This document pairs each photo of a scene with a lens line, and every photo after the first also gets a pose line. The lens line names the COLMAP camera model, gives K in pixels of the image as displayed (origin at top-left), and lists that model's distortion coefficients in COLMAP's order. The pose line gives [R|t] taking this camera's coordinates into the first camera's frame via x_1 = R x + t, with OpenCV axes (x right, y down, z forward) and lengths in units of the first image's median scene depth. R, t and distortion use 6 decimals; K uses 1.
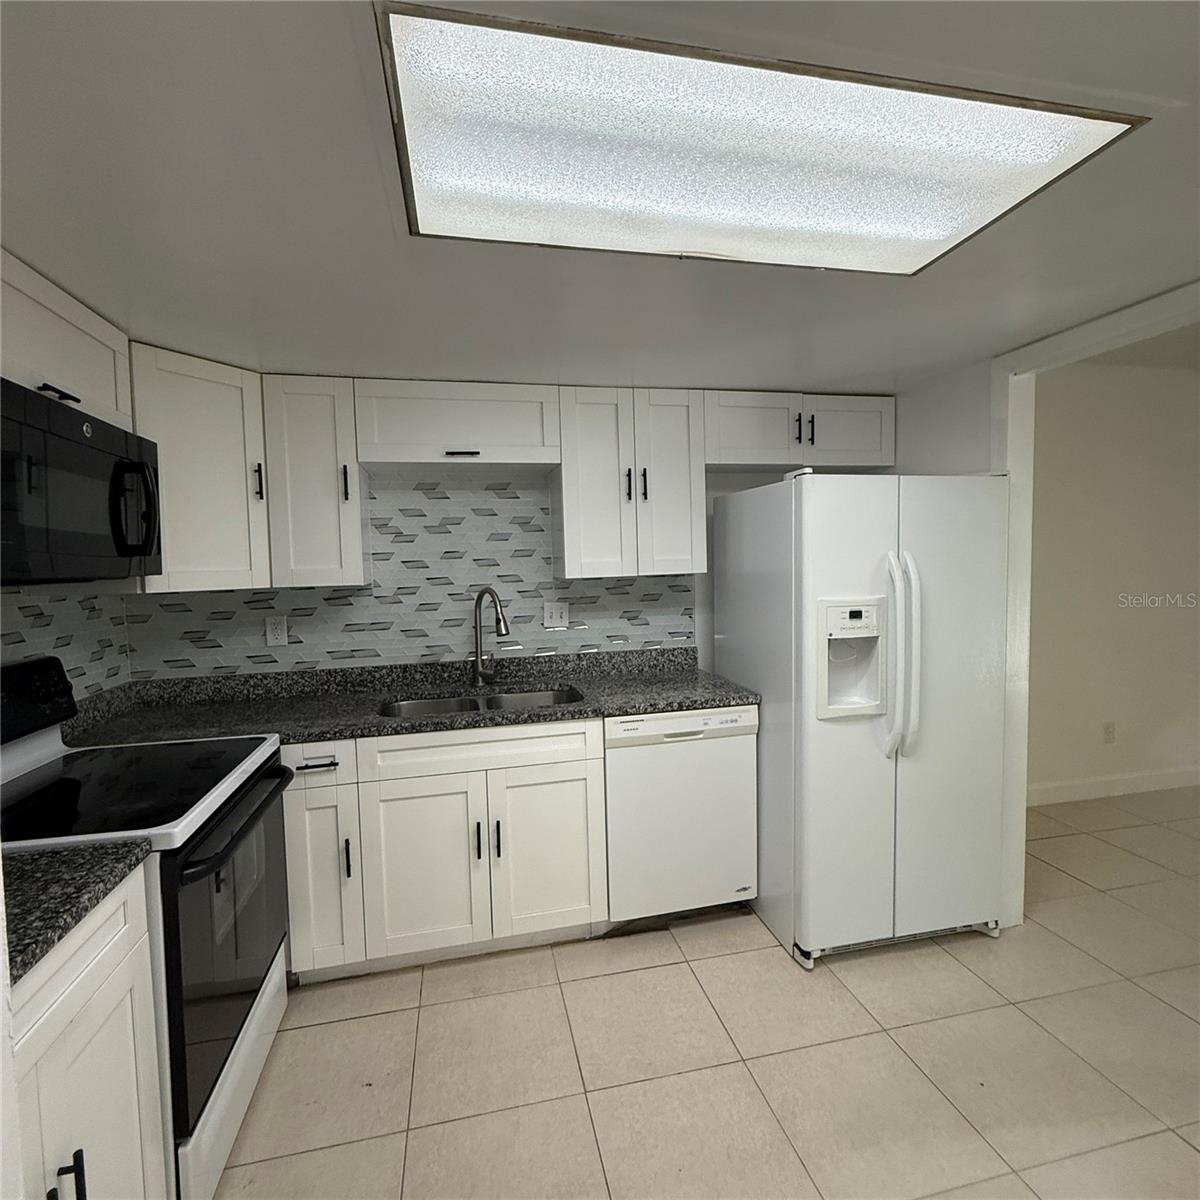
lens RADIAL K [[636.9, 0, 602.6], [0, 636.9, 596.1], [0, 0, 1]] dist [0.003045, 0.000161]
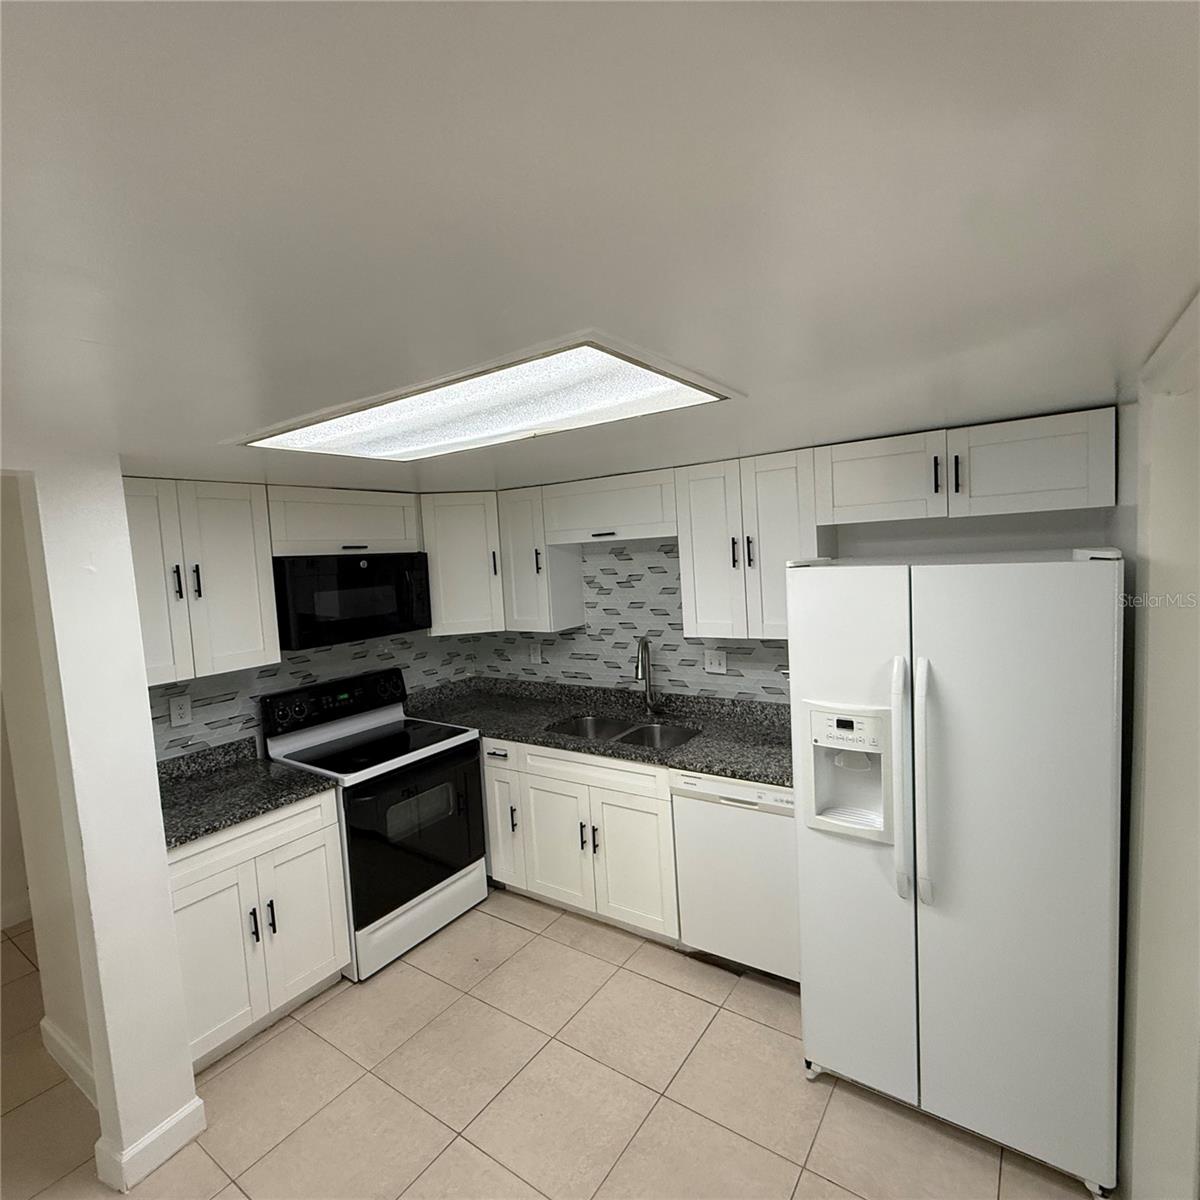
lens RADIAL K [[636.9, 0, 594.8], [0, 636.9, 599.9], [0, 0, 1]] dist [0.003045, 0.000161]
pose [[0.668320, 0.047451, -0.742359, 0.723432], [-0.000045, 0.997966, 0.063748, -0.177691], [0.743874, -0.042571, 0.666963, 0.139552]]
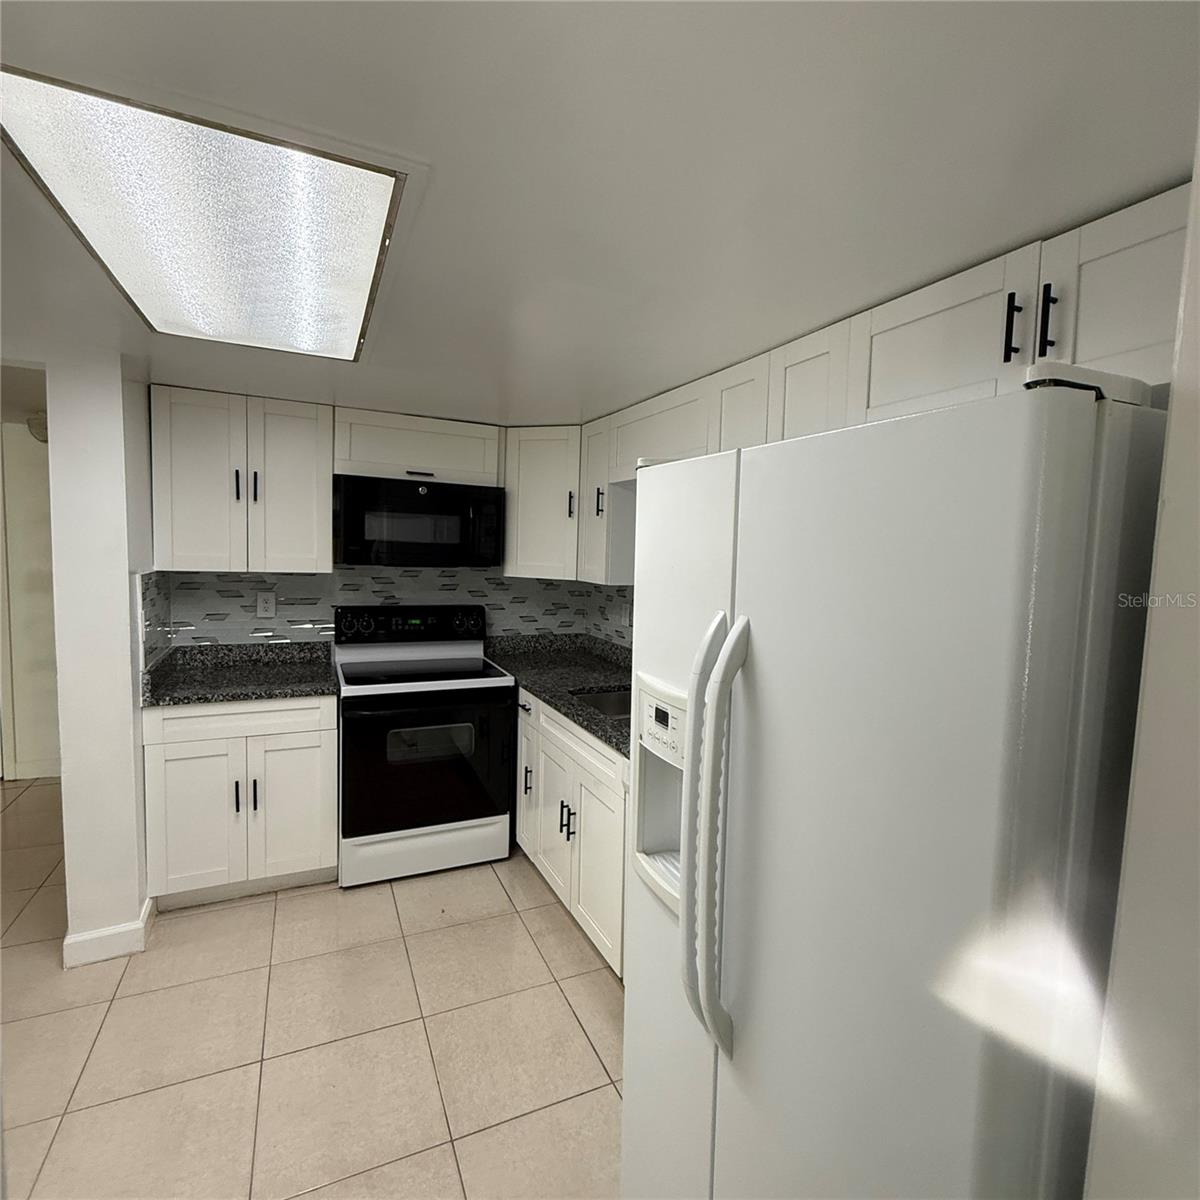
lens RADIAL K [[636.9, 0, 599.1], [0, 636.9, 595.6], [0, 0, 1]] dist [0.003045, 0.000161]
pose [[0.201098, 0.107031, -0.973706, 0.808534], [-0.088755, 0.991915, 0.090702, -0.106322], [0.975542, 0.068181, 0.208972, 0.732909]]
